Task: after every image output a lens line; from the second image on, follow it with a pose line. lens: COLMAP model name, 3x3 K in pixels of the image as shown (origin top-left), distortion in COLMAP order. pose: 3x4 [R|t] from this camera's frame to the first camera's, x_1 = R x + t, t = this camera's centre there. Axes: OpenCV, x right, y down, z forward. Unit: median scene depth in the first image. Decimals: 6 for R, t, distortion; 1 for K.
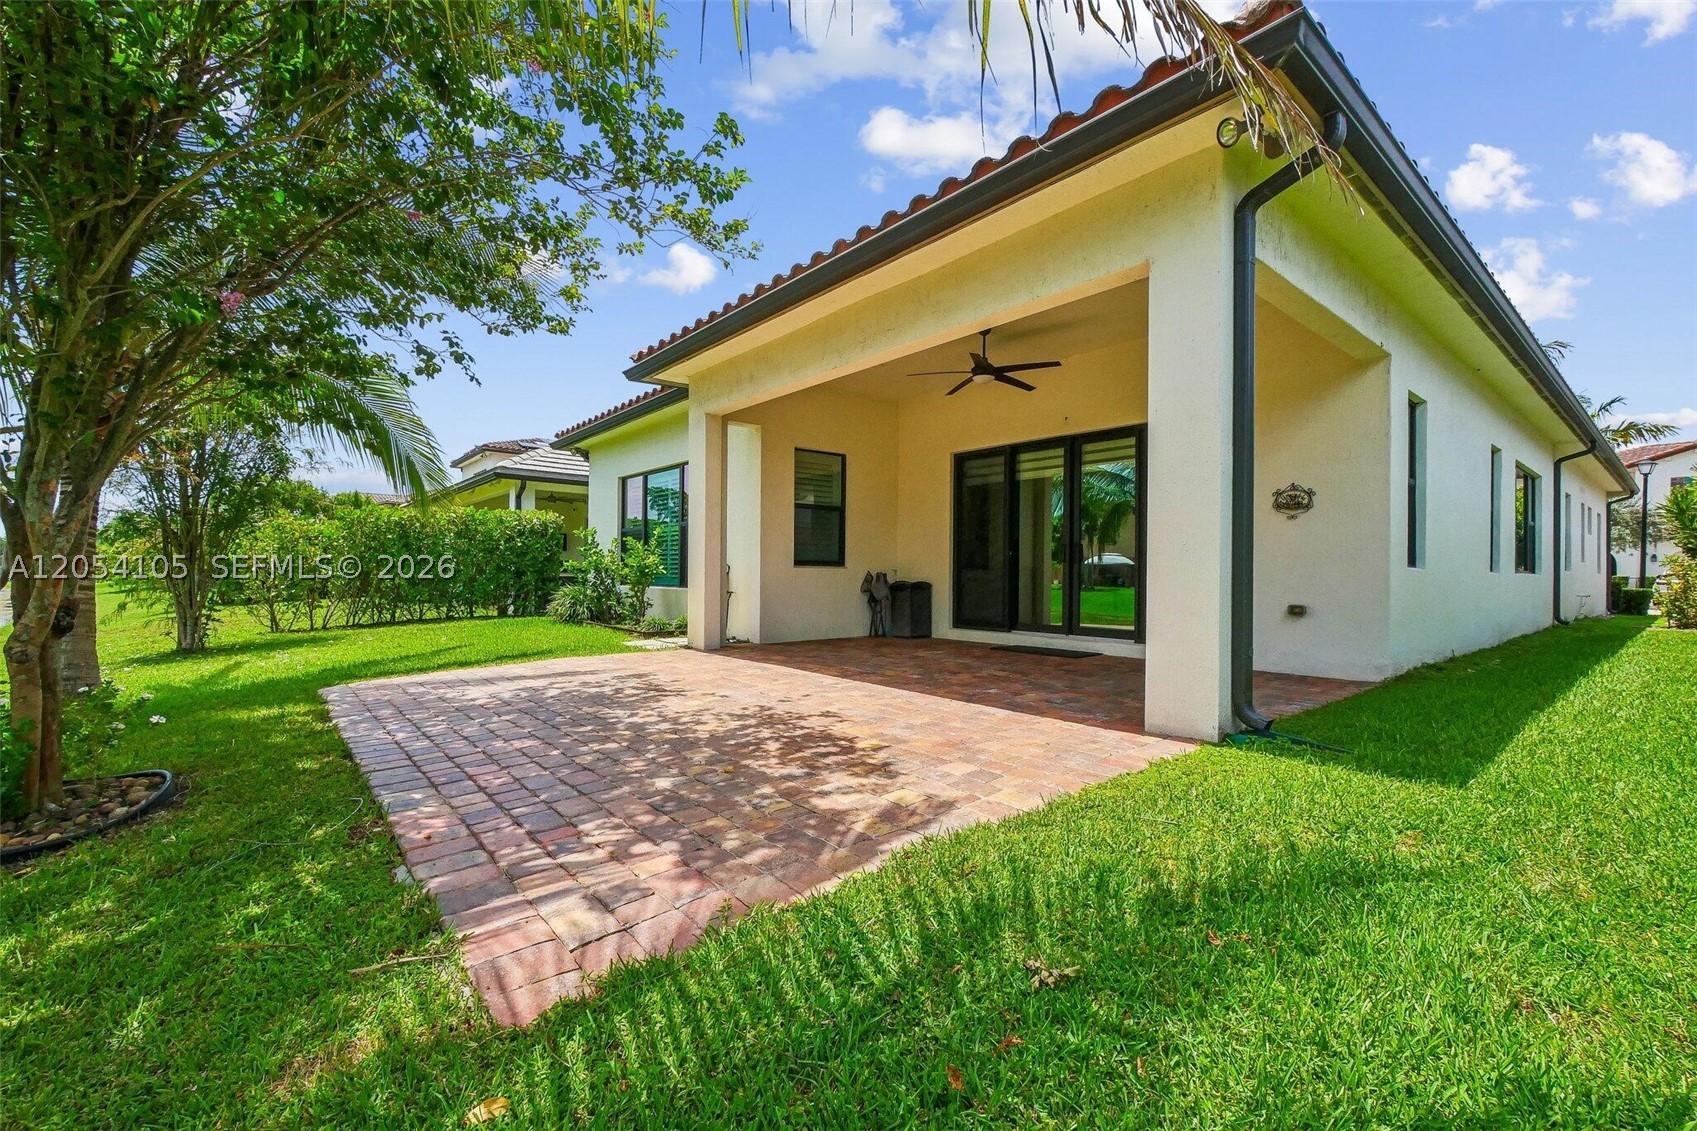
lens RADIAL K [[723.3, 0, 848.8], [0, 723.3, 567.3], [0, 0, 1]] dist [-0.003977, 0.000298]
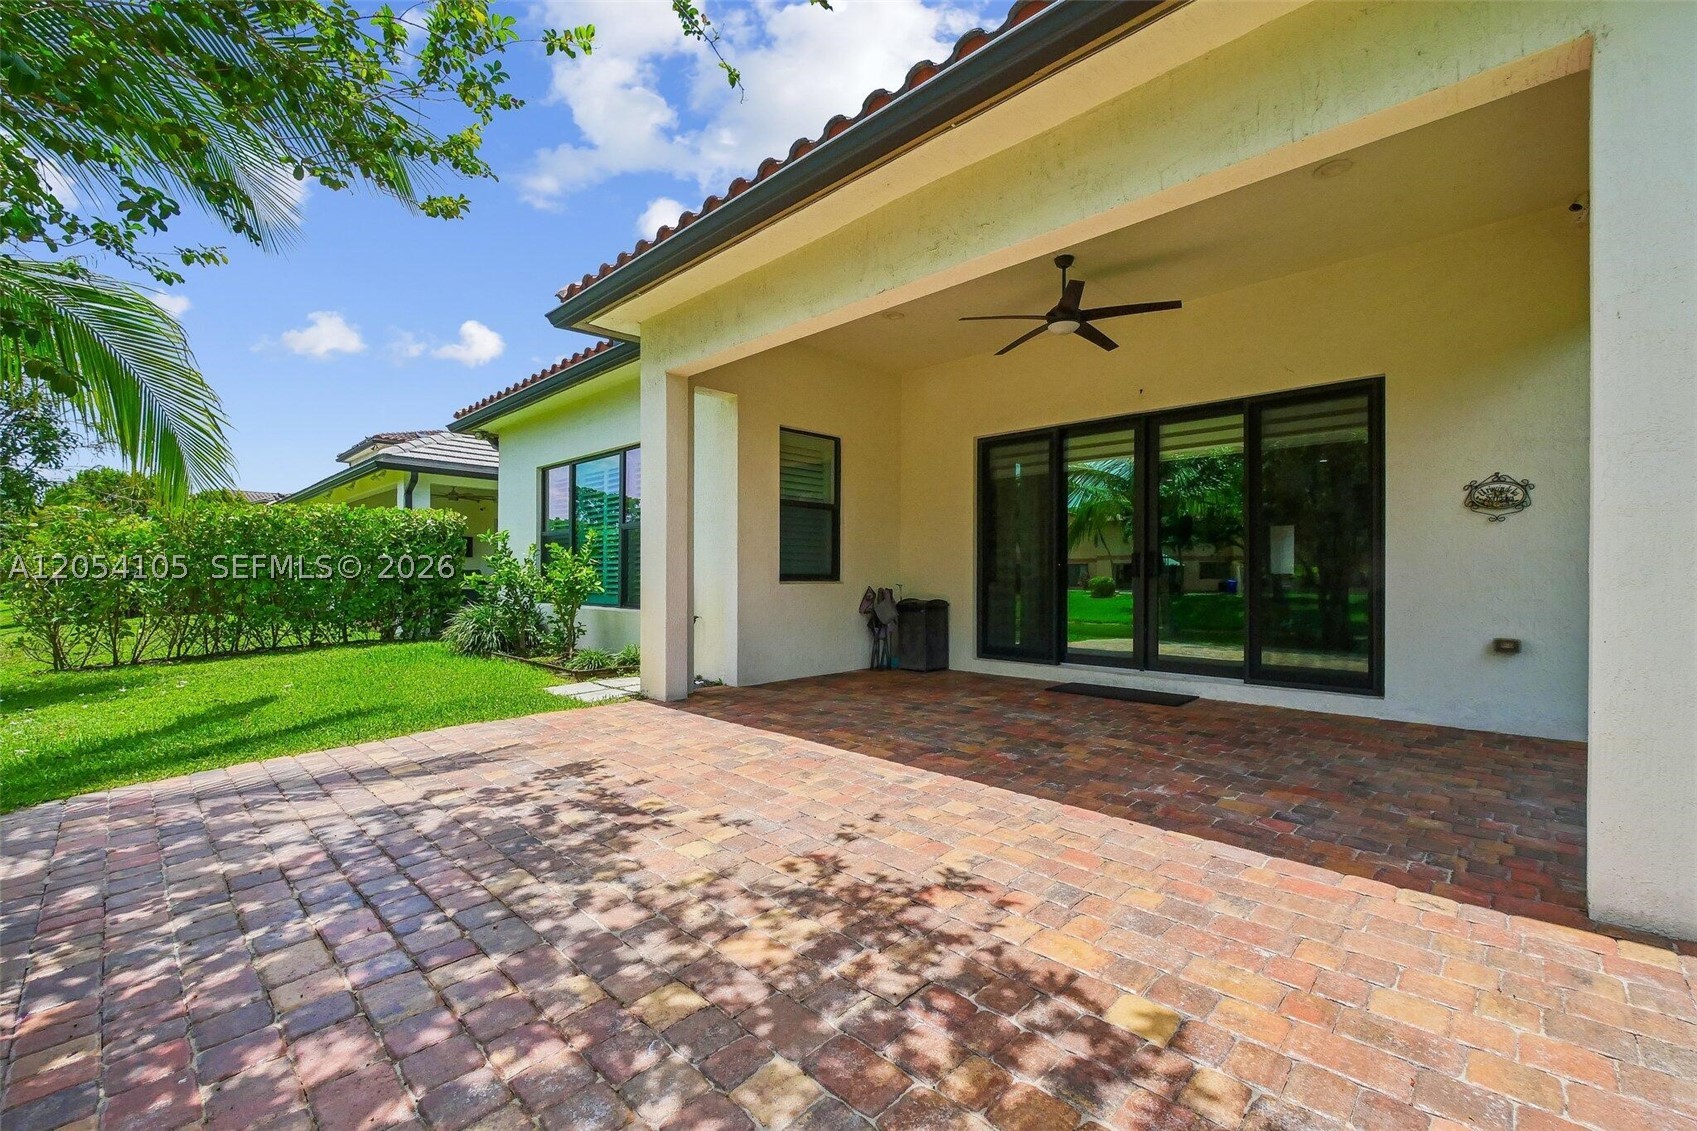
lens RADIAL K [[723.3, 0, 851.0], [0, 723.3, 569.8], [0, 0, 1]] dist [-0.003977, 0.000298]
pose [[0.994391, -0.003921, 0.105692, -0.077162], [0.003970, 0.999992, -0.000254, -0.013266], [-0.105690, 0.000672, 0.994399, 0.222590]]
